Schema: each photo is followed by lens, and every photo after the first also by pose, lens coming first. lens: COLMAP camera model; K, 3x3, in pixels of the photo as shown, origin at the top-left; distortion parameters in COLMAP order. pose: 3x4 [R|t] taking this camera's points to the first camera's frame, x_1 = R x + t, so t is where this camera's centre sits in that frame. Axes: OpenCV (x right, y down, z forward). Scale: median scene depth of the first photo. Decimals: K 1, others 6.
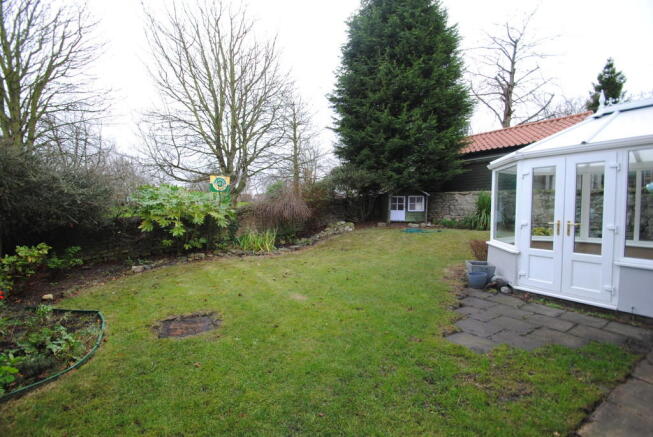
lens RADIAL K [[289.7, 0, 324.2], [0, 289.7, 216.7], [0, 0, 1]] dist [-0.002229, -0.000514]
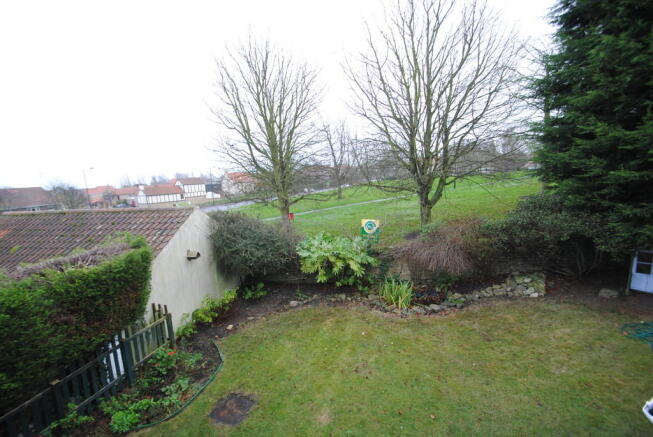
lens RADIAL K [[289.7, 0, 324.2], [0, 289.7, 216.7], [0, 0, 1]] dist [-0.002229, -0.000514]
pose [[0.654003, 0.076919, -0.752571, 0.287672], [0.022392, 0.992413, 0.120892, -0.254700], [0.756161, -0.095915, 0.647319, 0.180924]]
